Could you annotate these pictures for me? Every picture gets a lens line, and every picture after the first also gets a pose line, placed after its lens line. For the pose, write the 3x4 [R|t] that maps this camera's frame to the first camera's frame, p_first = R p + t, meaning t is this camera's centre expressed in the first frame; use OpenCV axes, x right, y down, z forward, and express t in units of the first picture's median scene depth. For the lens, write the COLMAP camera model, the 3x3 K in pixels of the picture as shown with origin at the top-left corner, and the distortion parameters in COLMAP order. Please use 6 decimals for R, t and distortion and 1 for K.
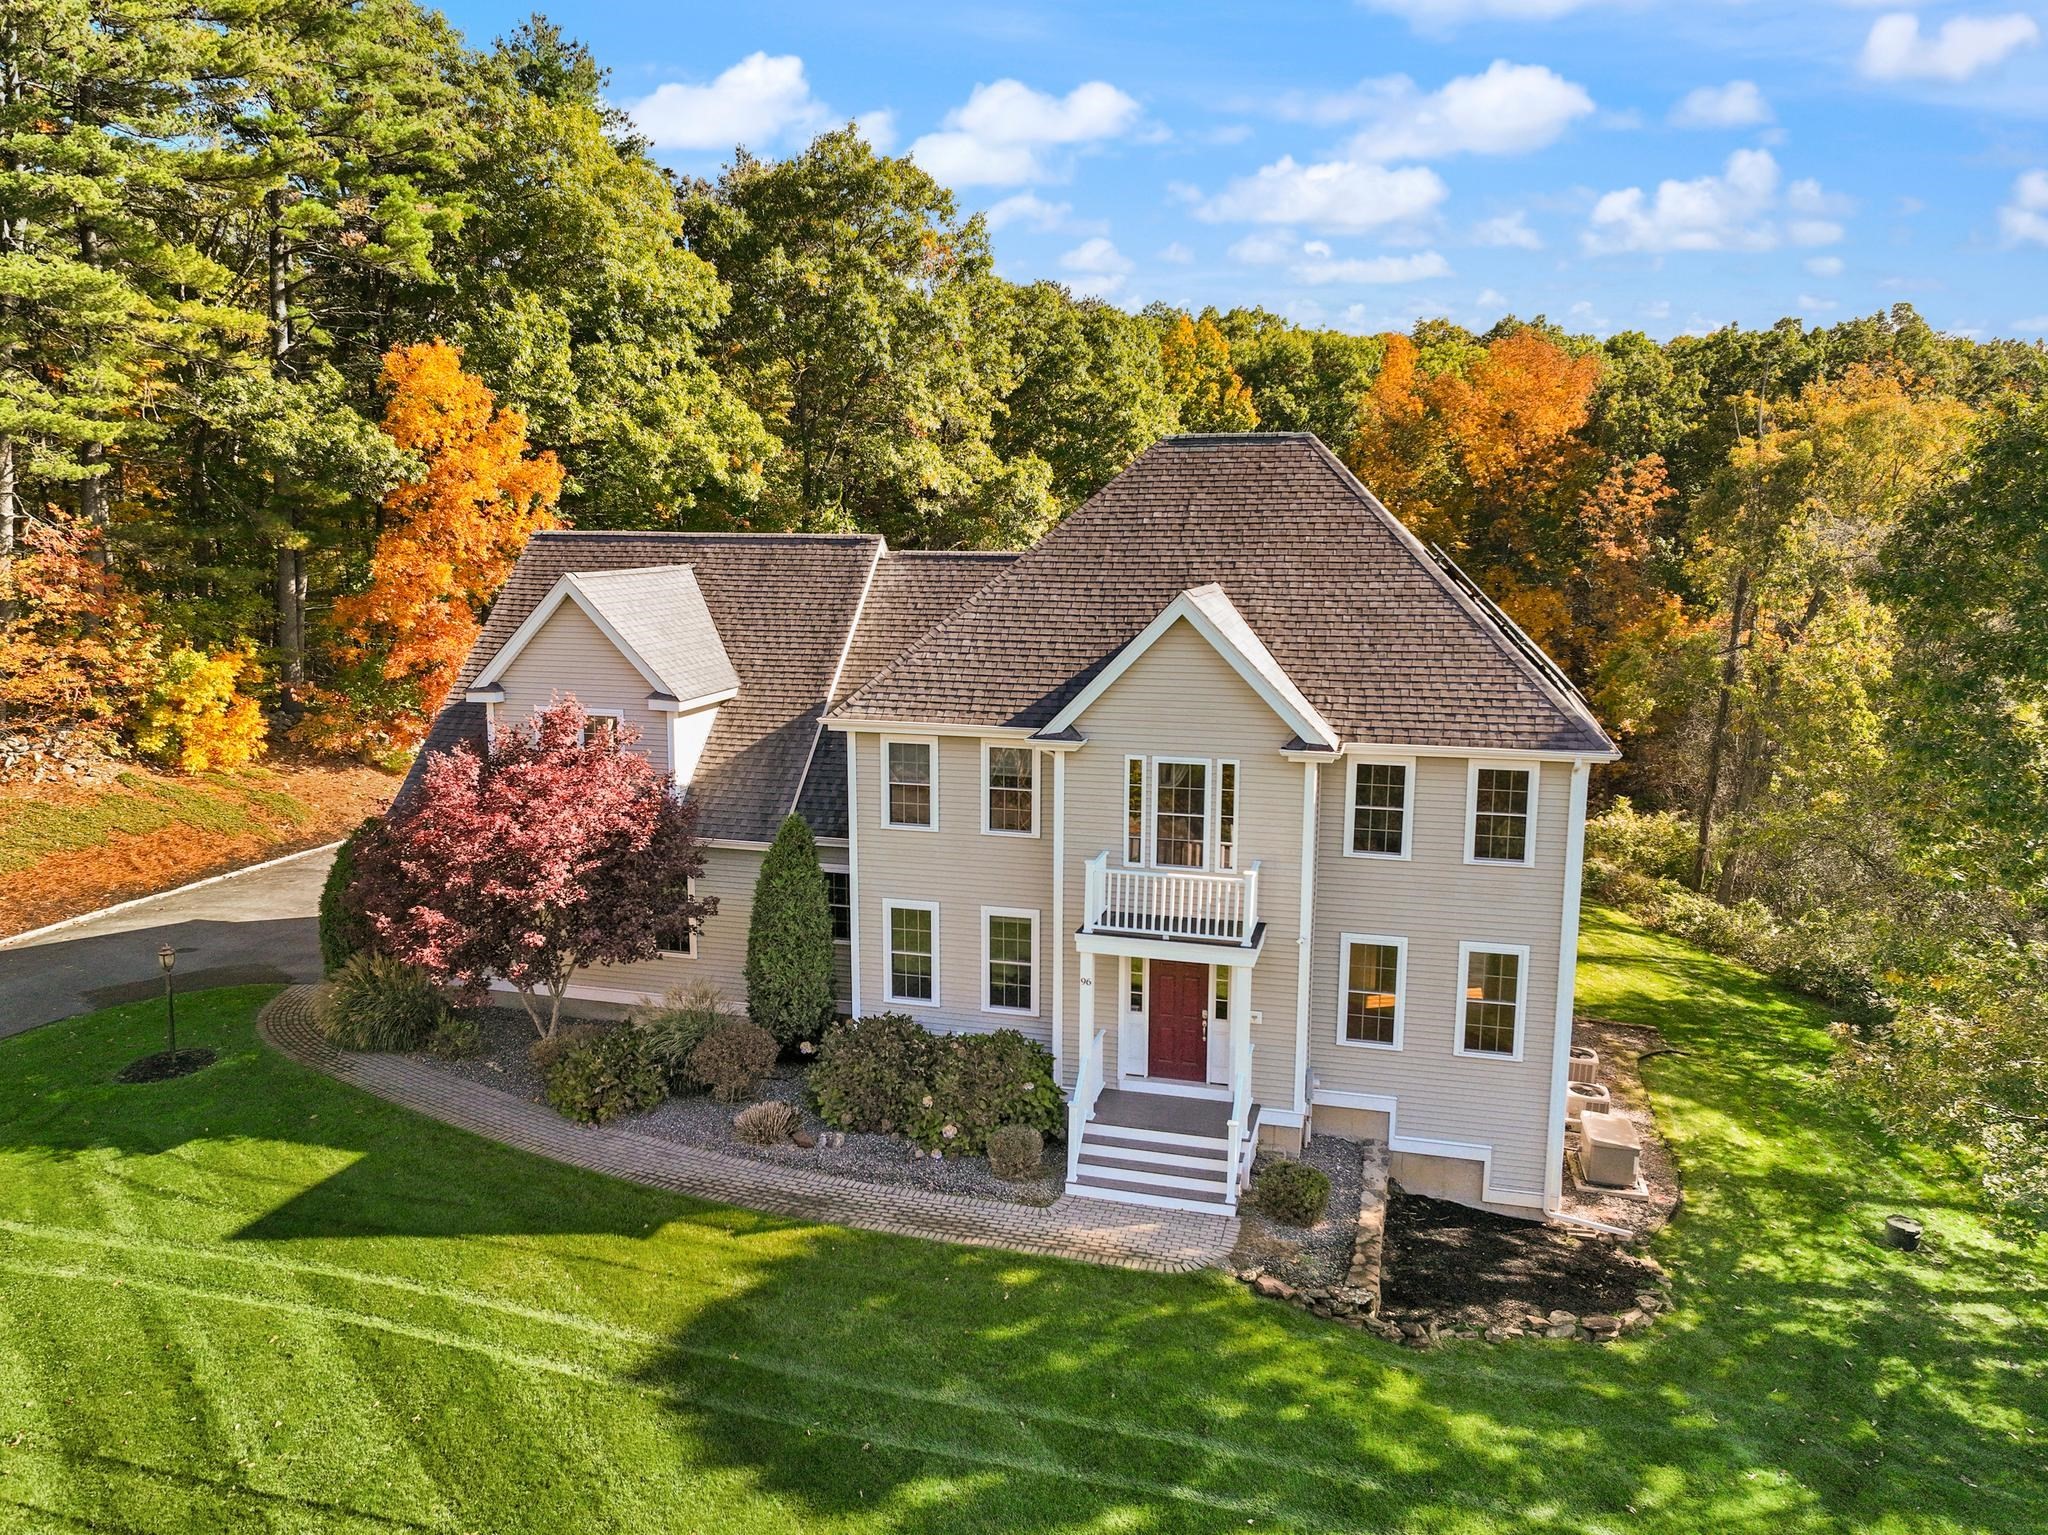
lens RADIAL K [[1455.1, 0, 1024.0], [0, 1455.1, 767.5], [0, 0, 1]] dist [0.004480, 0.009144]
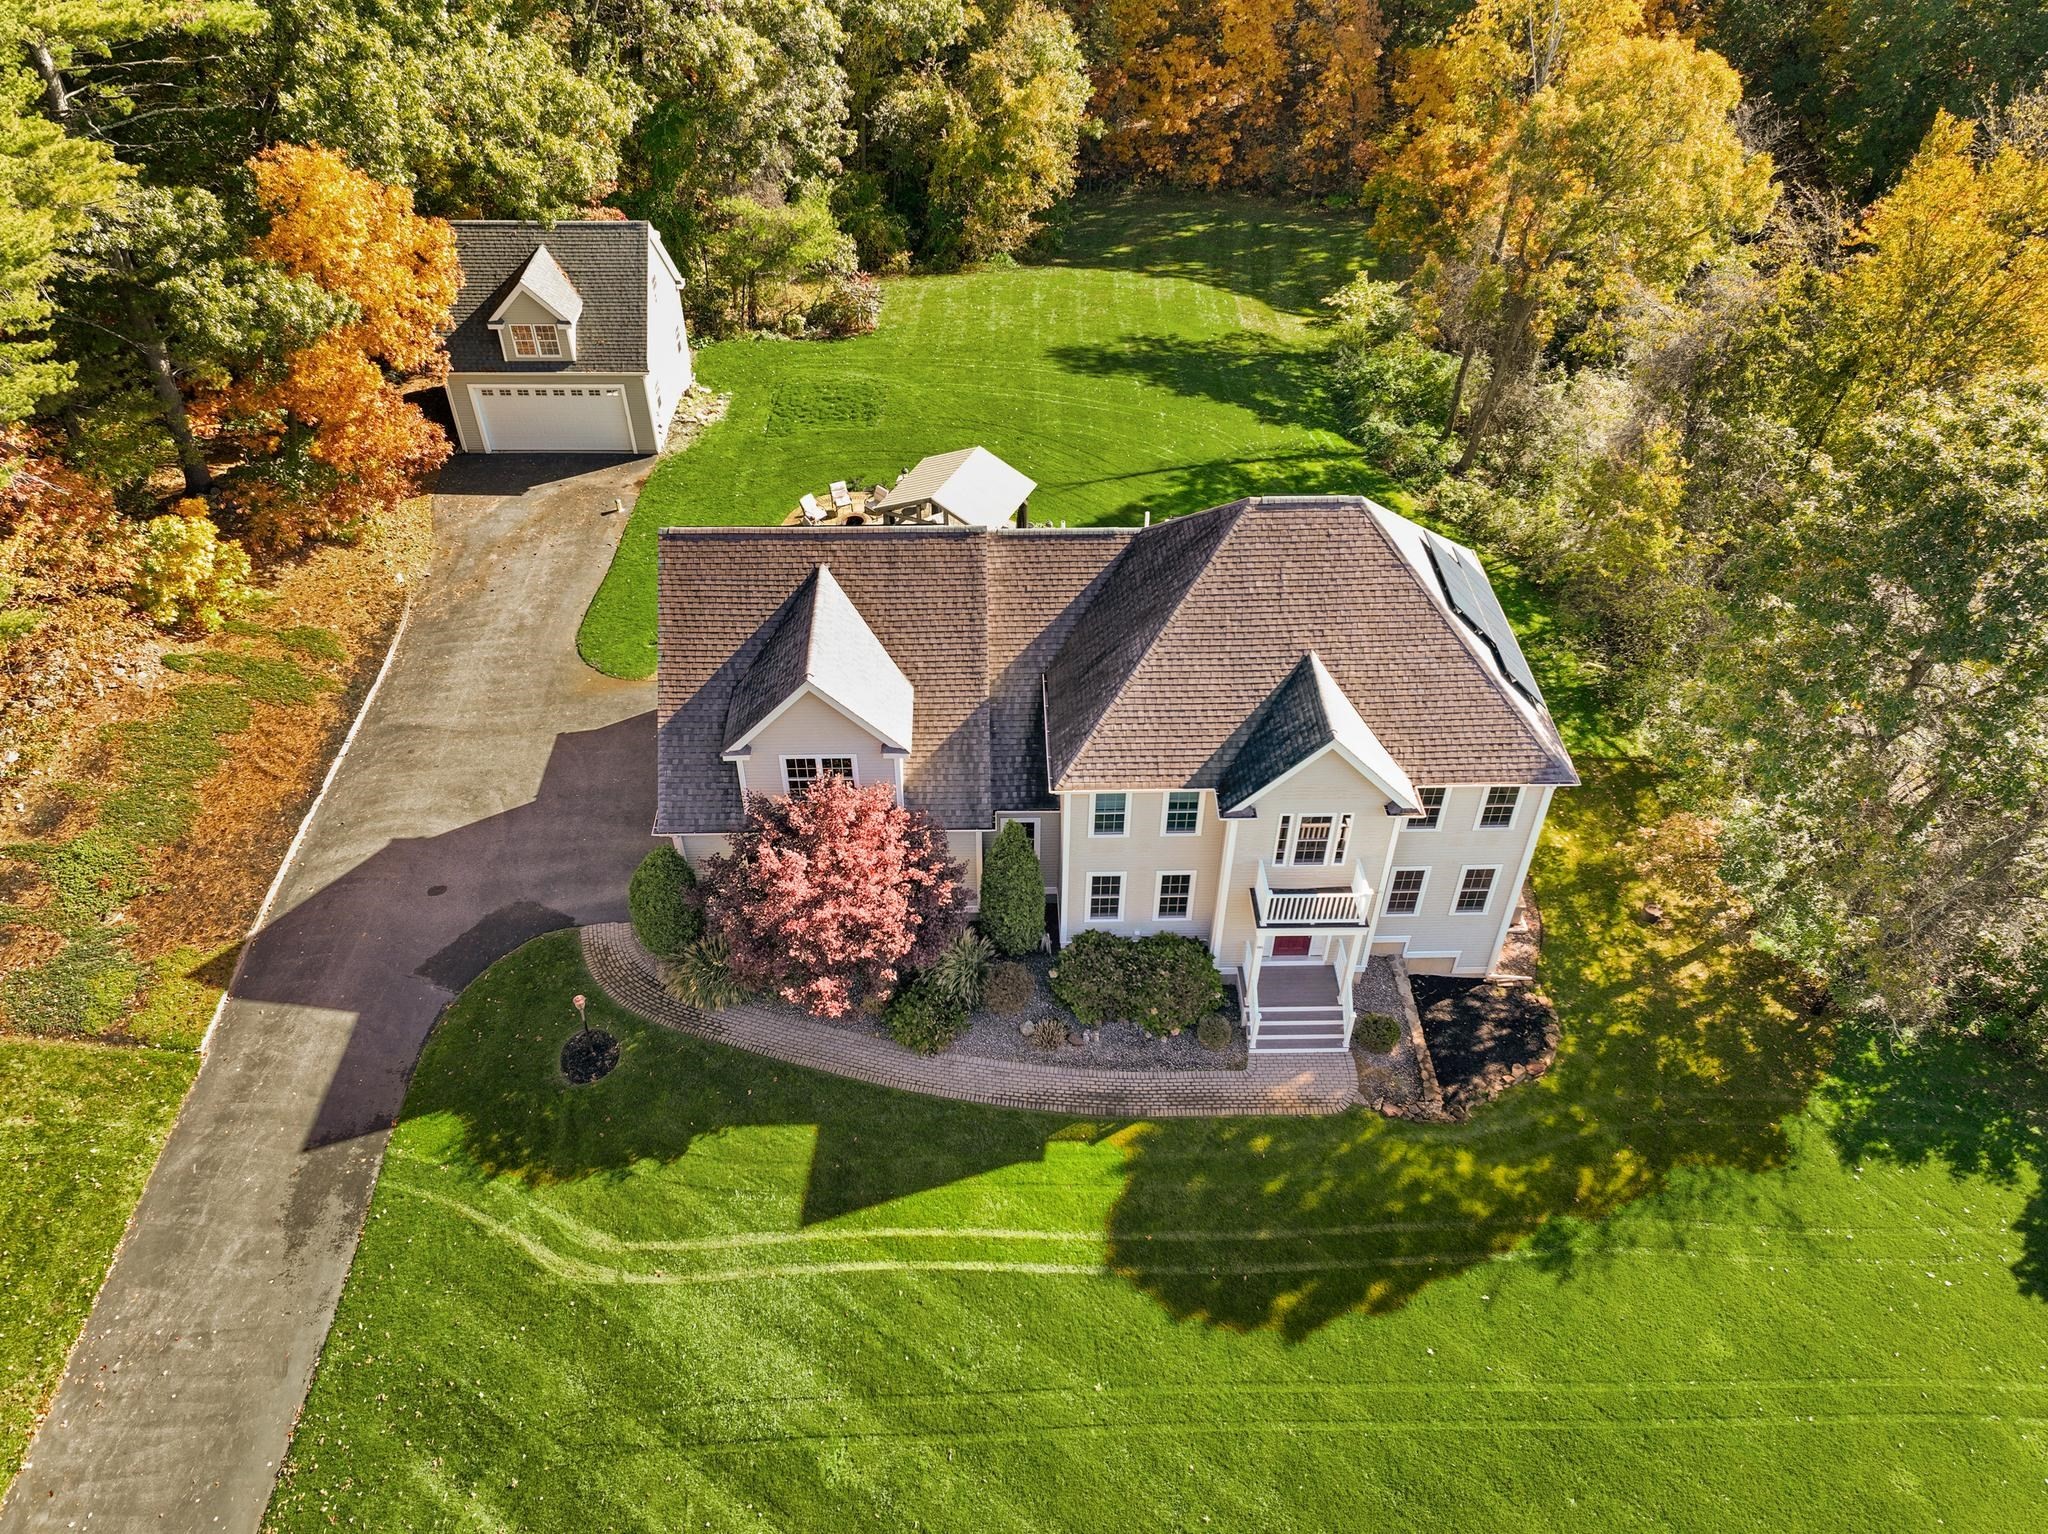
lens RADIAL K [[1455.1, 0, 1024.0], [0, 1455.1, 767.0], [0, 0, 1]] dist [0.004480, 0.009144]
pose [[0.957386, -0.193825, 0.214113, -0.508474], [0.049479, 0.840470, 0.539594, -0.894274], [-0.284542, -0.506006, 0.814244, -0.135071]]
